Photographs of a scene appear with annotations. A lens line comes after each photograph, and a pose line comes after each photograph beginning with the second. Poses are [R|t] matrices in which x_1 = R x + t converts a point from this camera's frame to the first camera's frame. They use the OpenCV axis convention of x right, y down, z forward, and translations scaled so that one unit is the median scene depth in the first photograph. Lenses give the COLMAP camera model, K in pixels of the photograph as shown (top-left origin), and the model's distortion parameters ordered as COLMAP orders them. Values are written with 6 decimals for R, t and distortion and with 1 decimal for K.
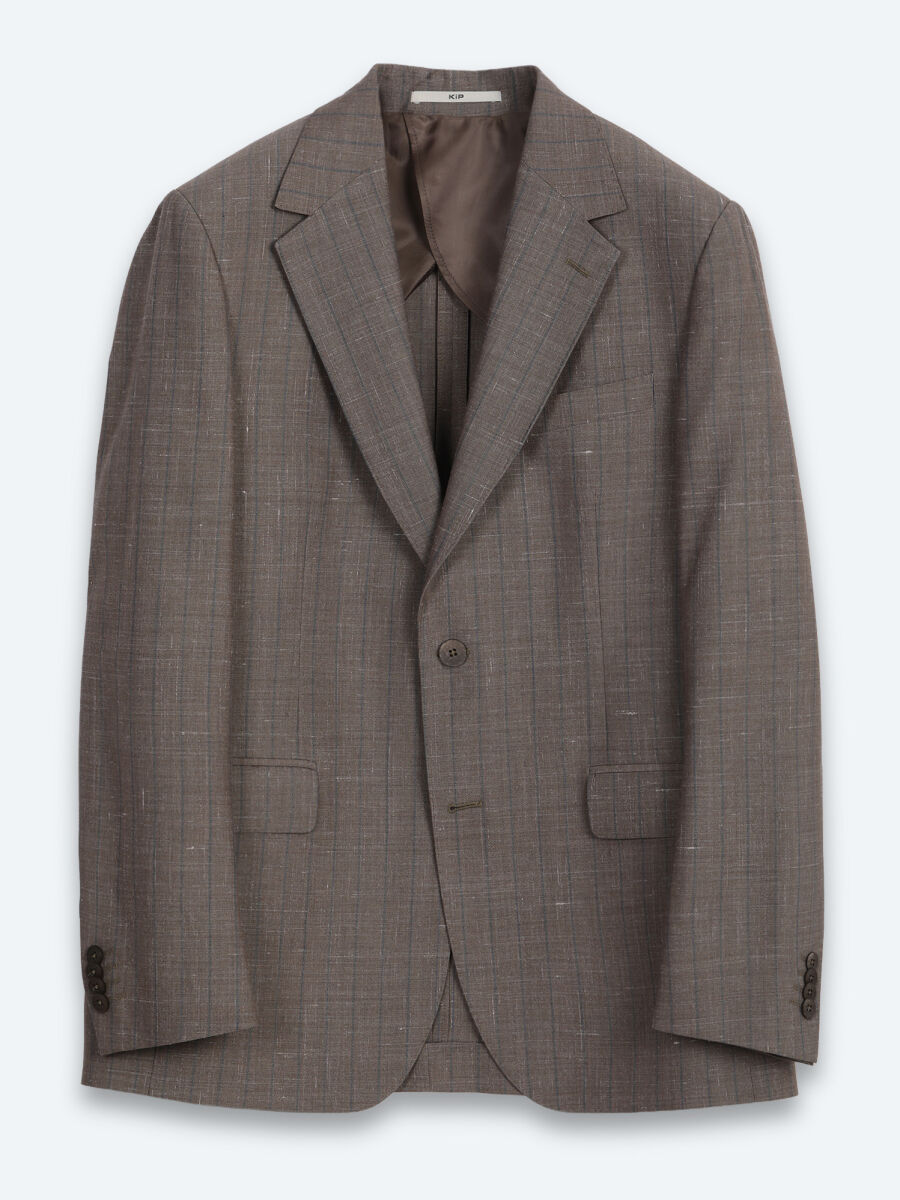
lens RADIAL K [[4040.9, 0, 443.3], [0, 4040.9, 607.9], [0, 0, 1]] dist [0.348373, 0.000000]
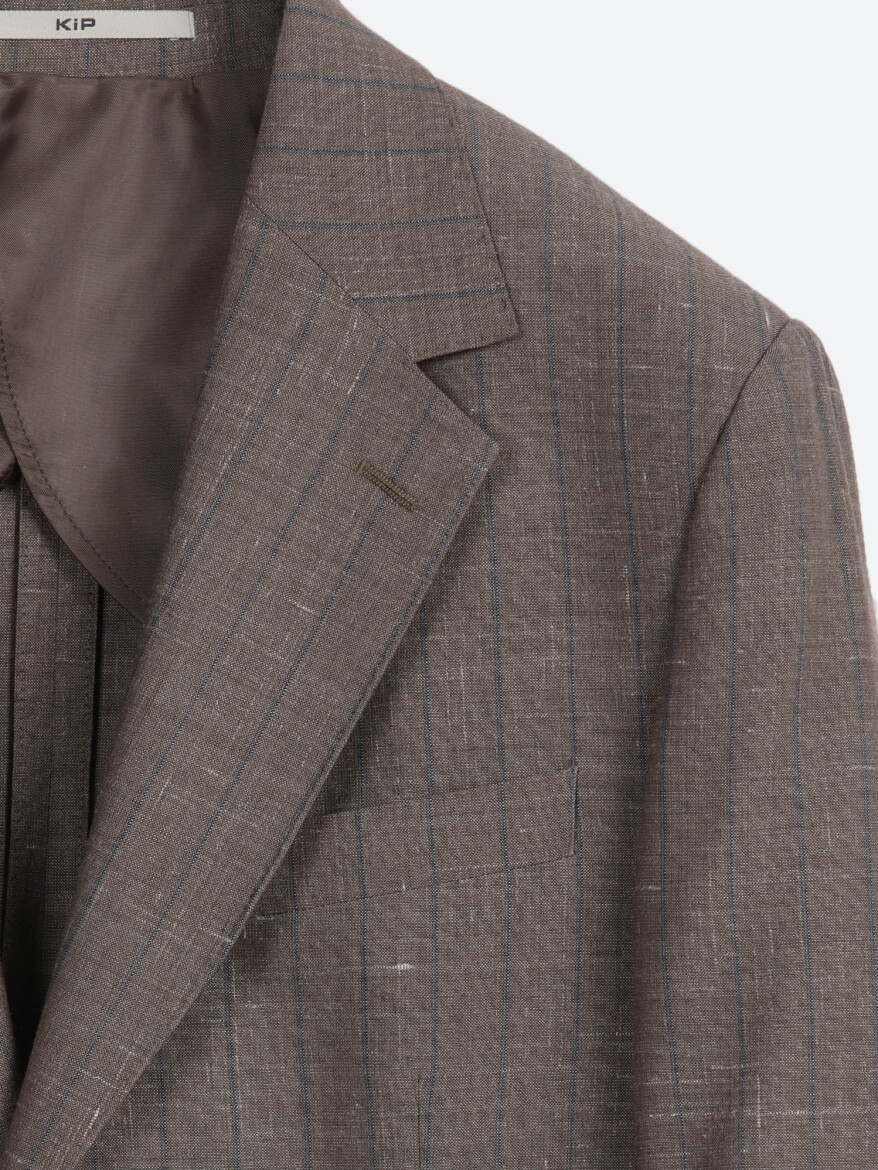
lens RADIAL K [[7929.8, 0, 436.7], [0, 7929.8, 588.4], [0, 0, 1]] dist [0.587787, 0.000000]
pose [[0.998587, 0.021805, 0.048458, 0.001800], [-0.017702, 0.996346, -0.083549, -0.011825], [-0.050102, 0.082573, 0.995325, 0.255838]]
